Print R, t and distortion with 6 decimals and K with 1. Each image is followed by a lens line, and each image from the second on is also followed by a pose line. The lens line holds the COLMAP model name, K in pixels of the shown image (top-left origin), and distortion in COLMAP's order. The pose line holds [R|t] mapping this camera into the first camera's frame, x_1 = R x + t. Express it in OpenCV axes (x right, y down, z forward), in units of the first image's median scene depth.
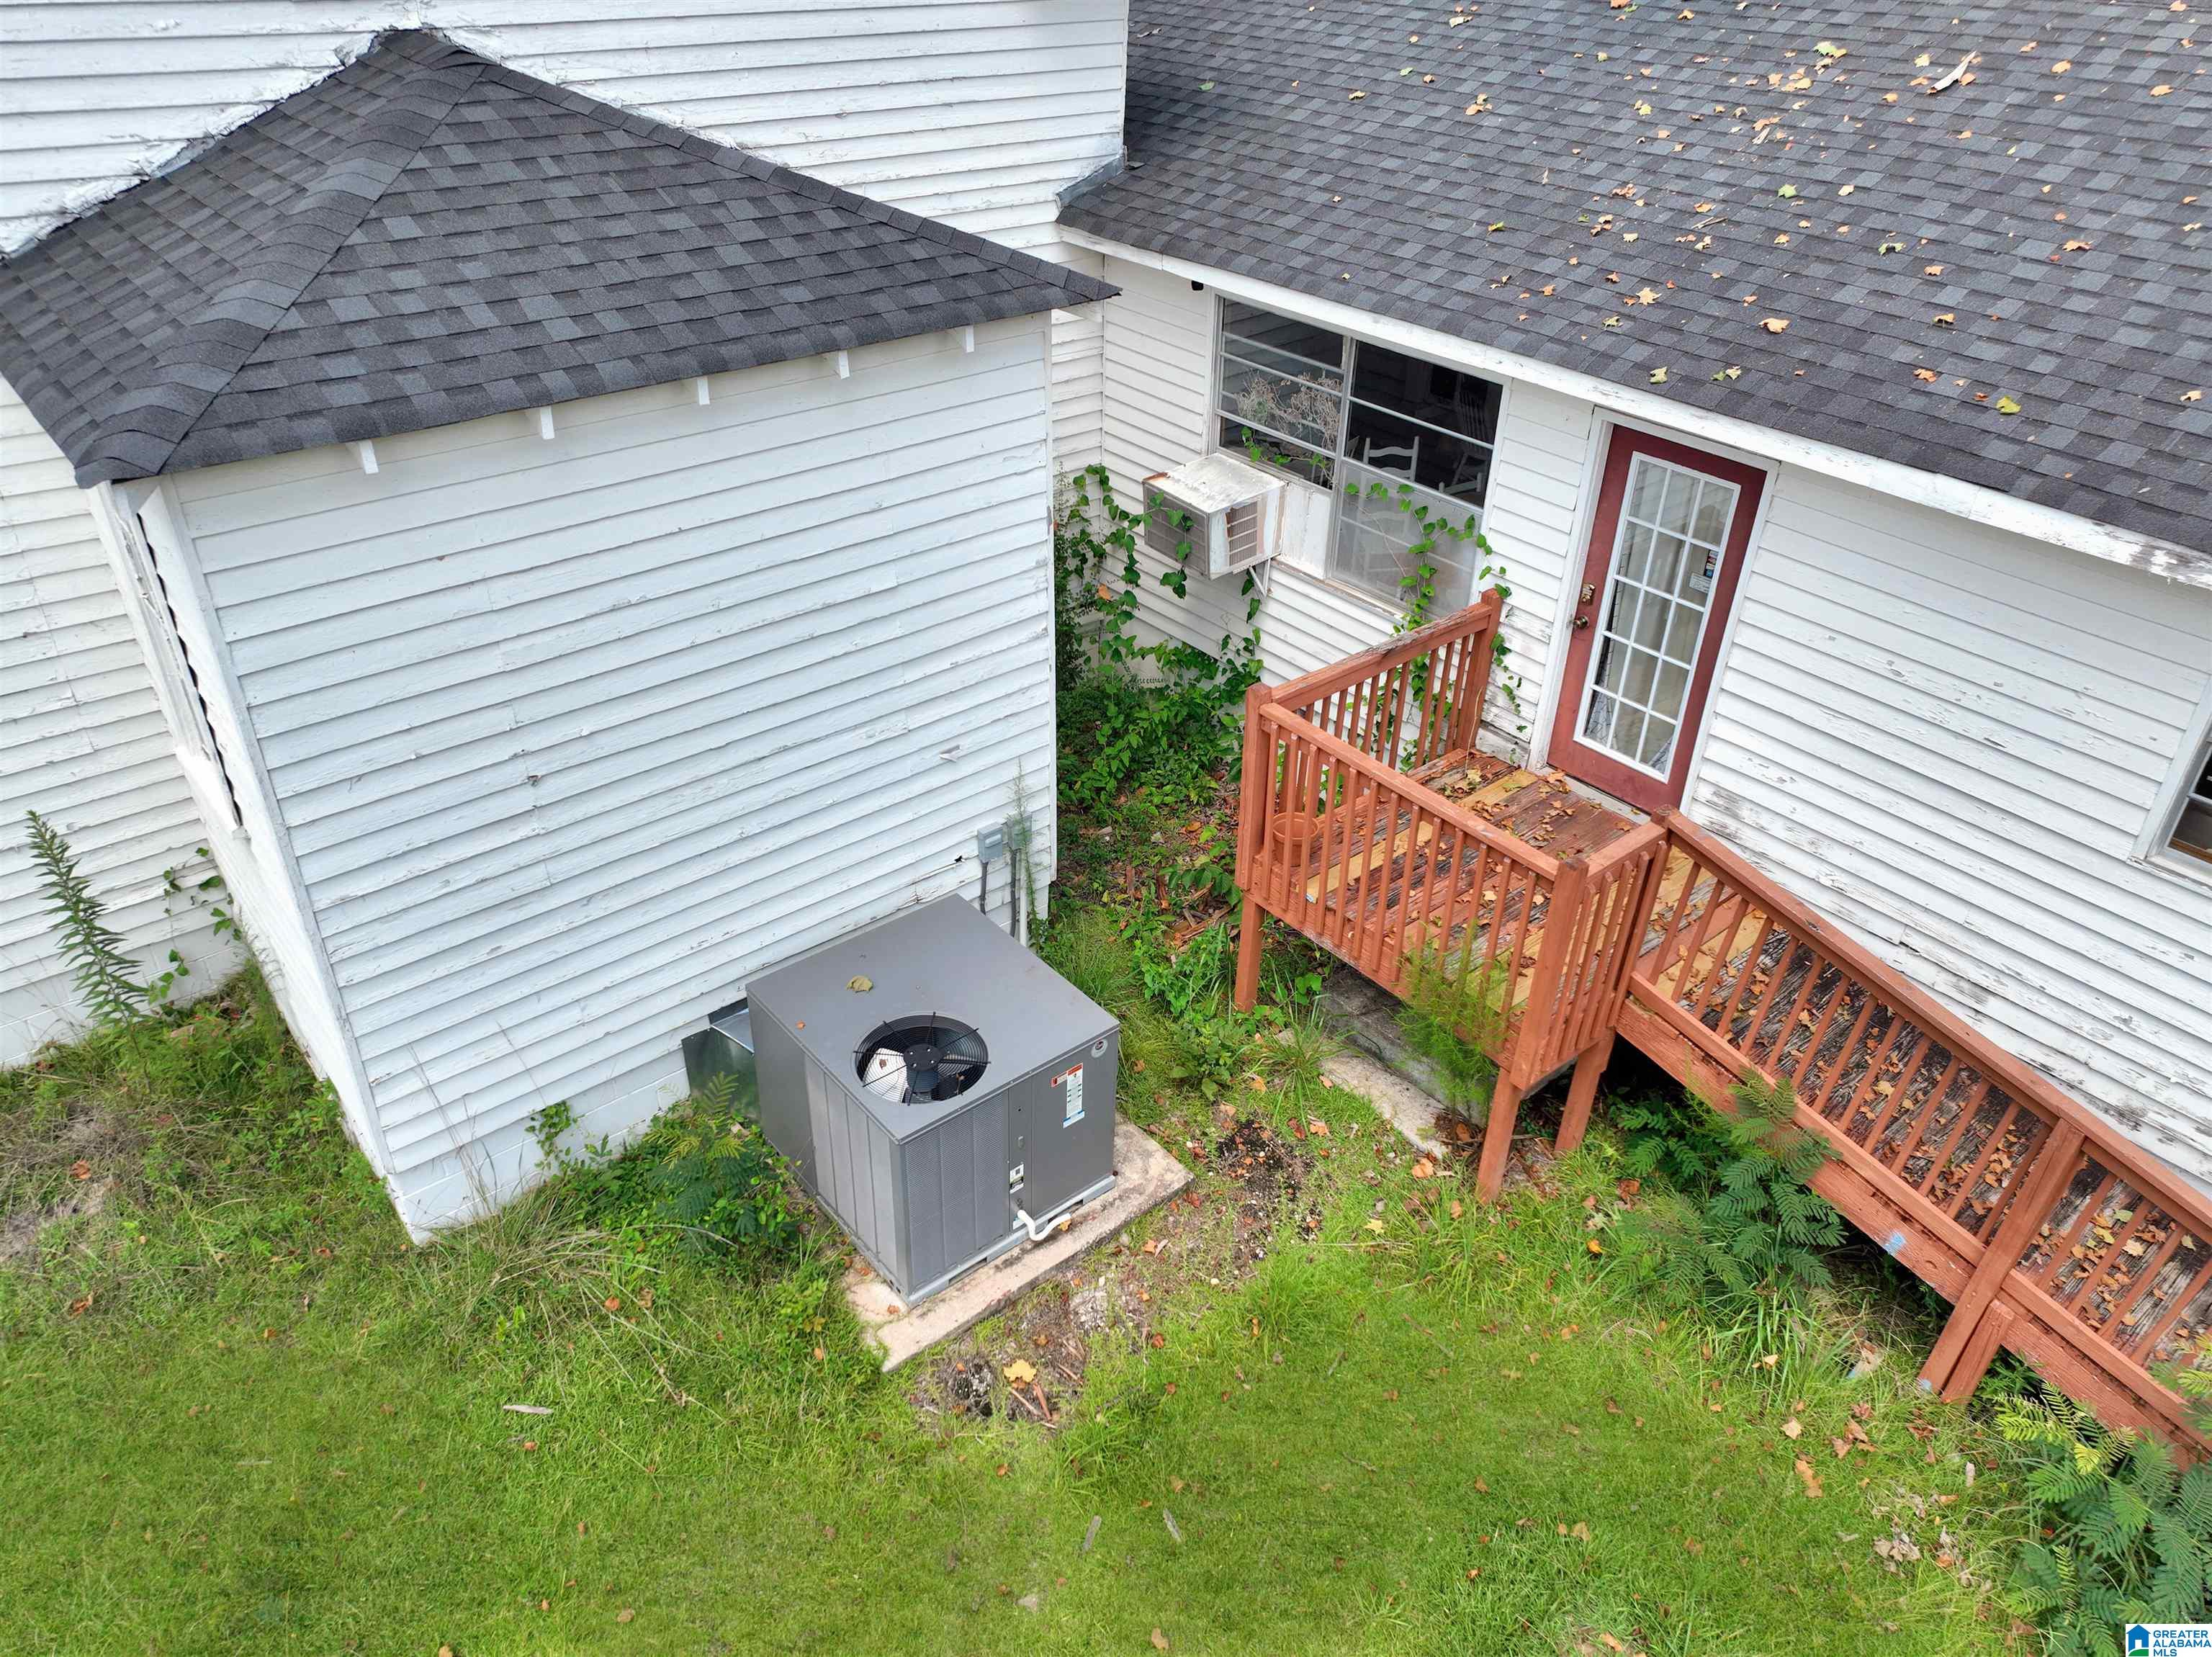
lens RADIAL K [[1556.6, 0, 1102.7], [0, 1556.6, 824.7], [0, 0, 1]] dist [0.005332, 0.010794]
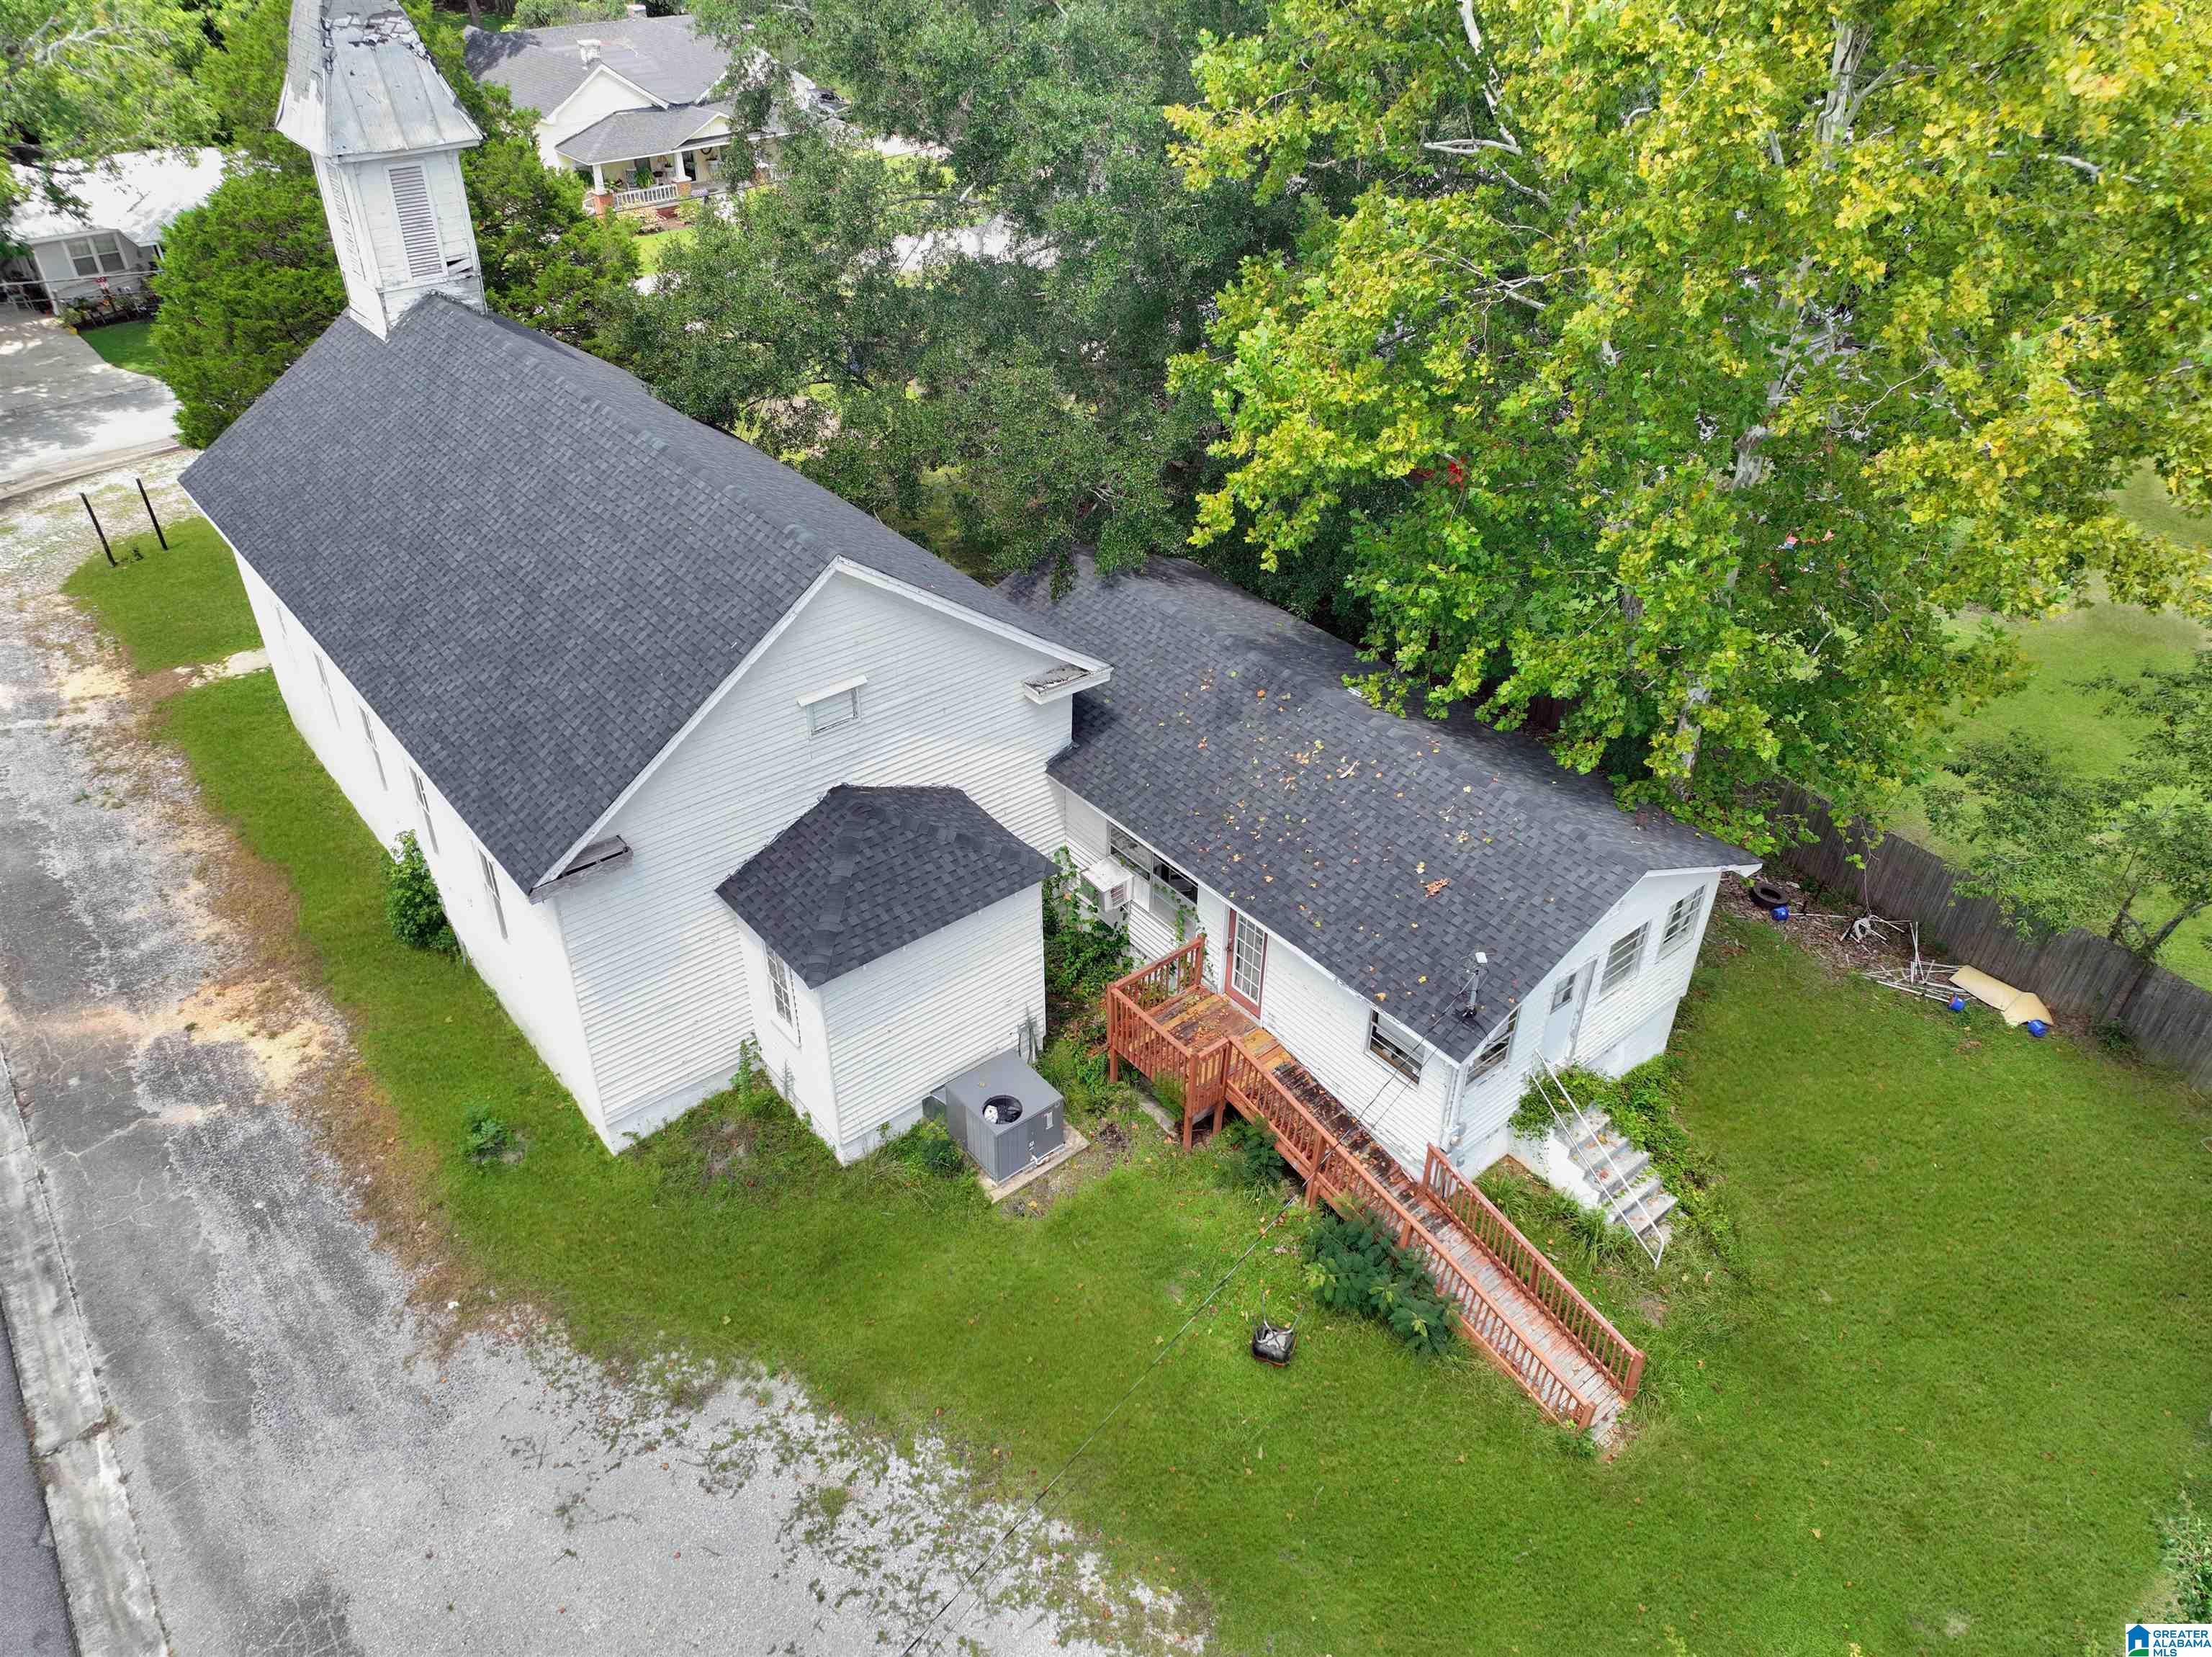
lens RADIAL K [[1556.6, 0, 1110.5], [0, 1556.6, 830.9], [0, 0, 1]] dist [0.005332, 0.010794]
pose [[0.999979, -0.002707, -0.005812, 0.119061], [0.002982, 0.998849, 0.047876, -0.533609], [0.005676, -0.047893, 0.998836, -2.021318]]
